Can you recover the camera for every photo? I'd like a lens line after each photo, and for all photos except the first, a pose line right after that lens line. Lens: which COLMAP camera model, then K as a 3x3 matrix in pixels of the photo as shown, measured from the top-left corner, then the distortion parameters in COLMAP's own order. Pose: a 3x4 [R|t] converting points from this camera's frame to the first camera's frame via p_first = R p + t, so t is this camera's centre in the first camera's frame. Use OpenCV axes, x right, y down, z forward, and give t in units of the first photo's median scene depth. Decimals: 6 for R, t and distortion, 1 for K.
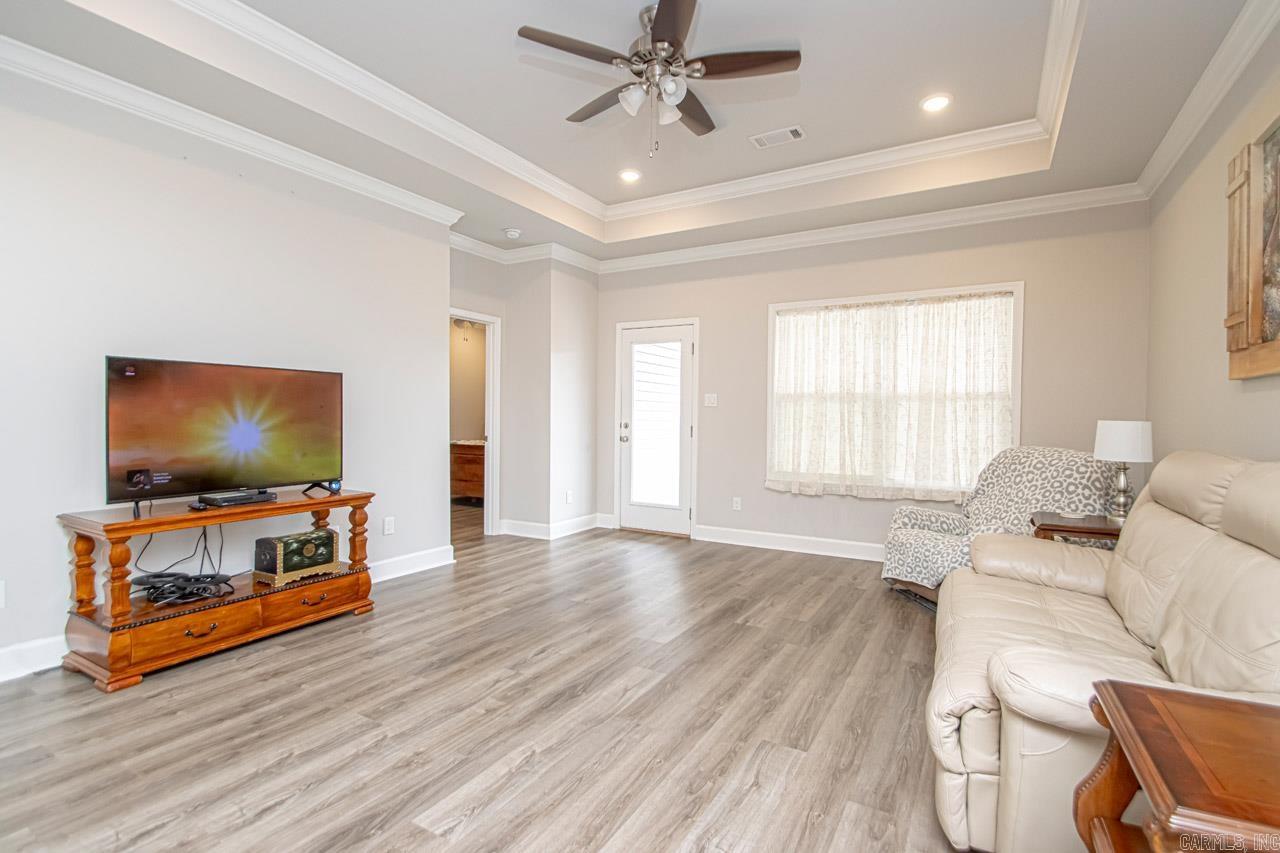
lens RADIAL K [[593.5, 0, 660.1], [0, 593.5, 422.1], [0, 0, 1]] dist [0.001476, 0.000168]
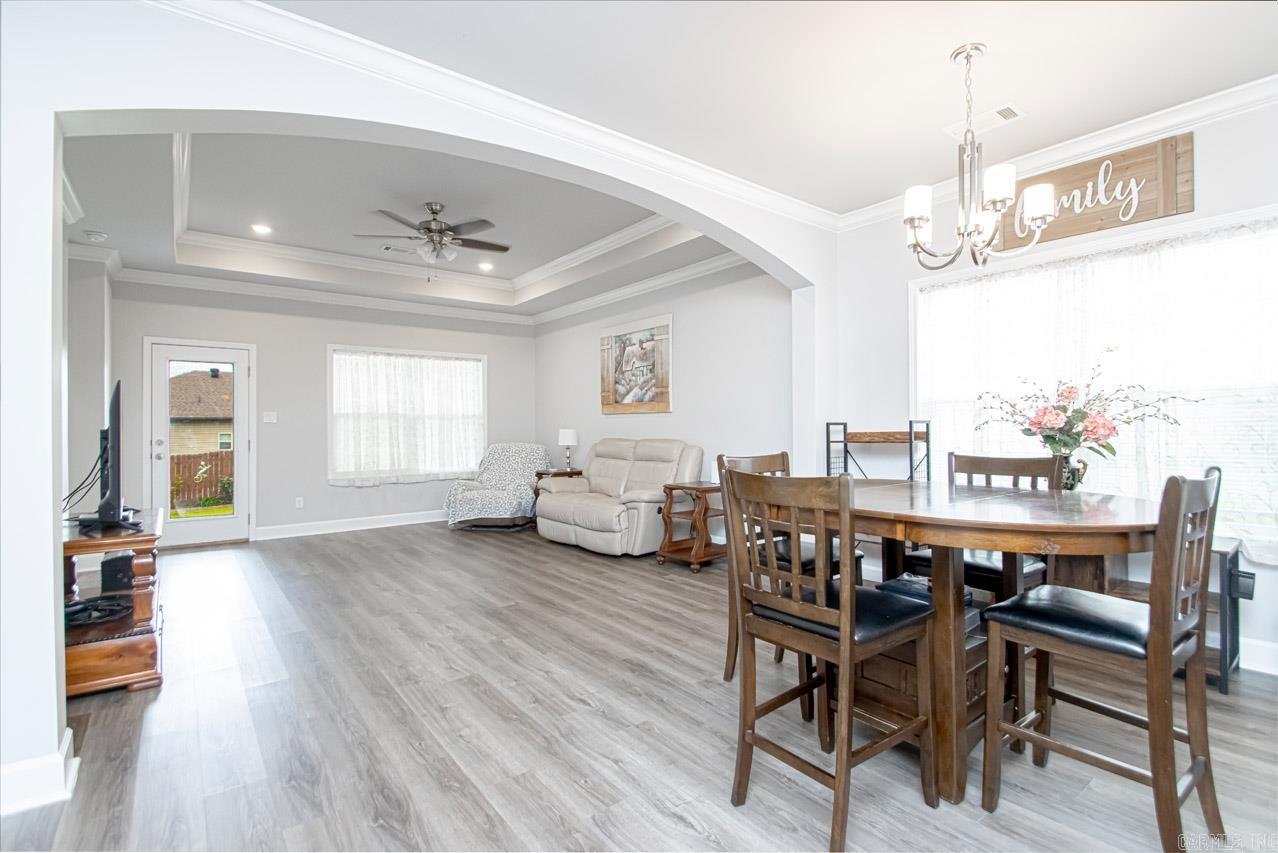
lens RADIAL K [[573.5, 0, 648.8], [0, 573.5, 424.8], [0, 0, 1]] dist [0.001952, 0.000215]
pose [[0.386240, -0.008055, 0.922363, -0.976502], [0.022247, 0.999752, -0.000585, -0.007802], [-0.922130, 0.020746, 0.386324, -0.175016]]
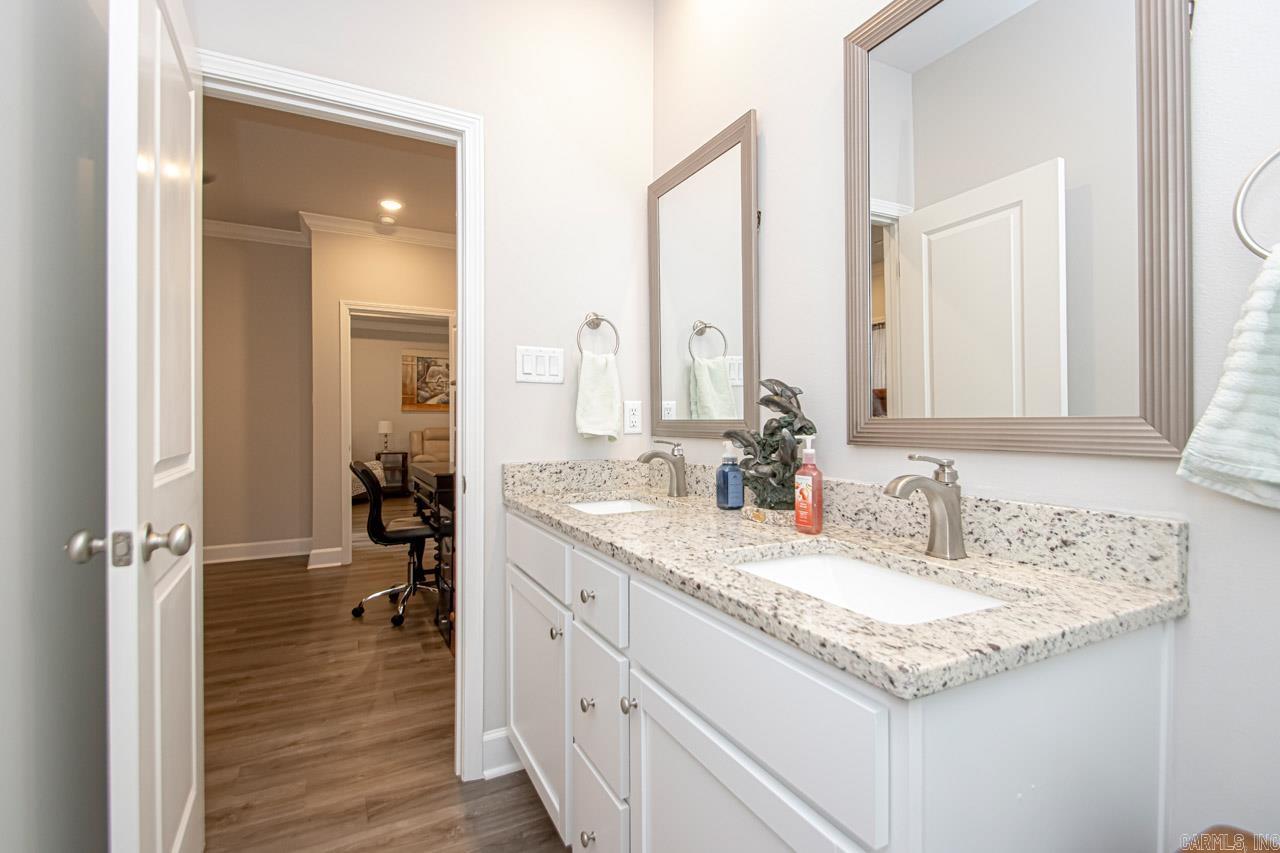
lens RADIAL K [[574.4, 0, 649.8], [0, 574.4, 424.8], [0, 0, 1]] dist [0.001952, 0.000215]
pose [[-0.825017, -0.003076, 0.565099, -1.656979], [0.005928, 0.999883, 0.014098, -0.012760], [-0.565076, 0.014982, -0.824903, 2.086191]]
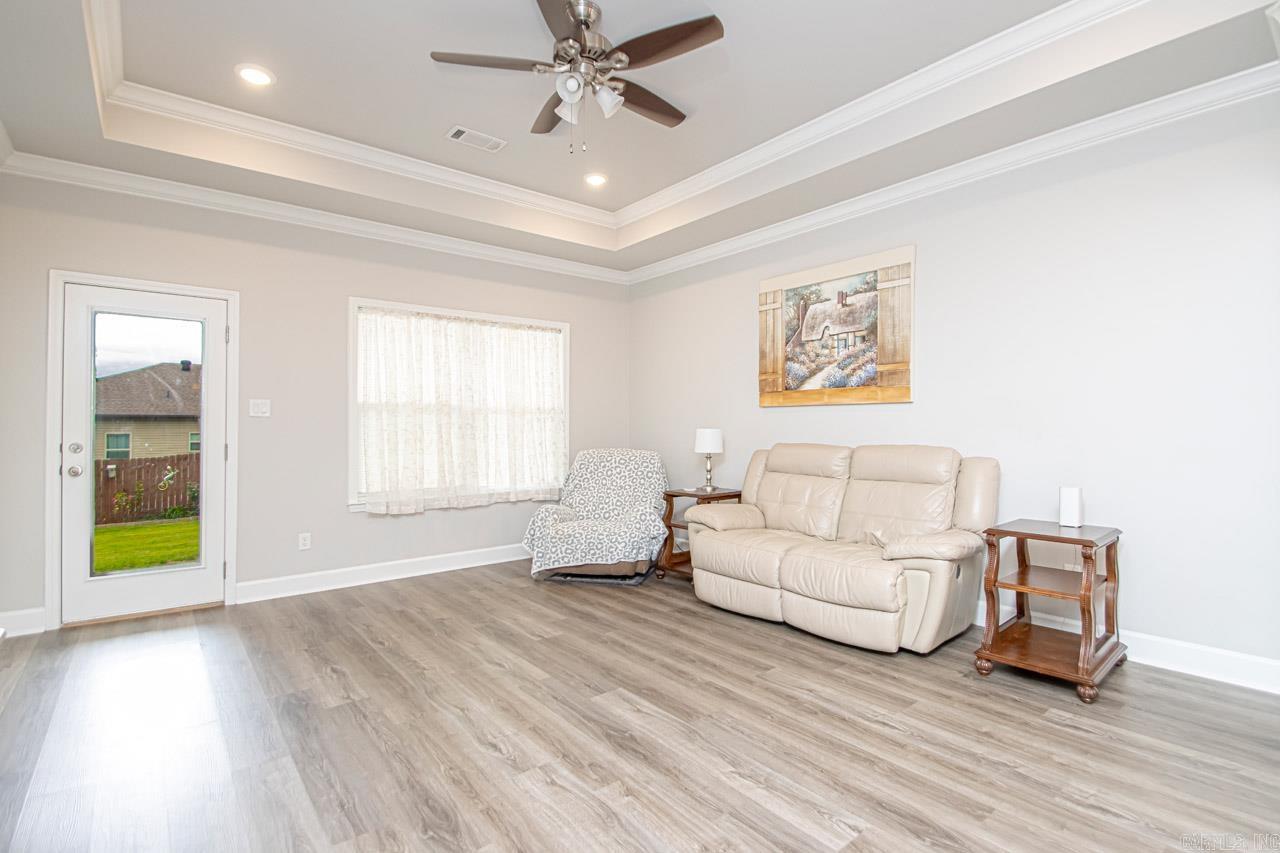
lens RADIAL K [[593.5, 0, 660.1], [0, 593.5, 422.1], [0, 0, 1]] dist [0.001476, 0.000168]
pose [[0.362959, -0.000897, 0.931805, -0.619079], [0.017398, 0.999832, -0.005815, -0.009948], [-0.931643, 0.018322, 0.362913, 0.395096]]
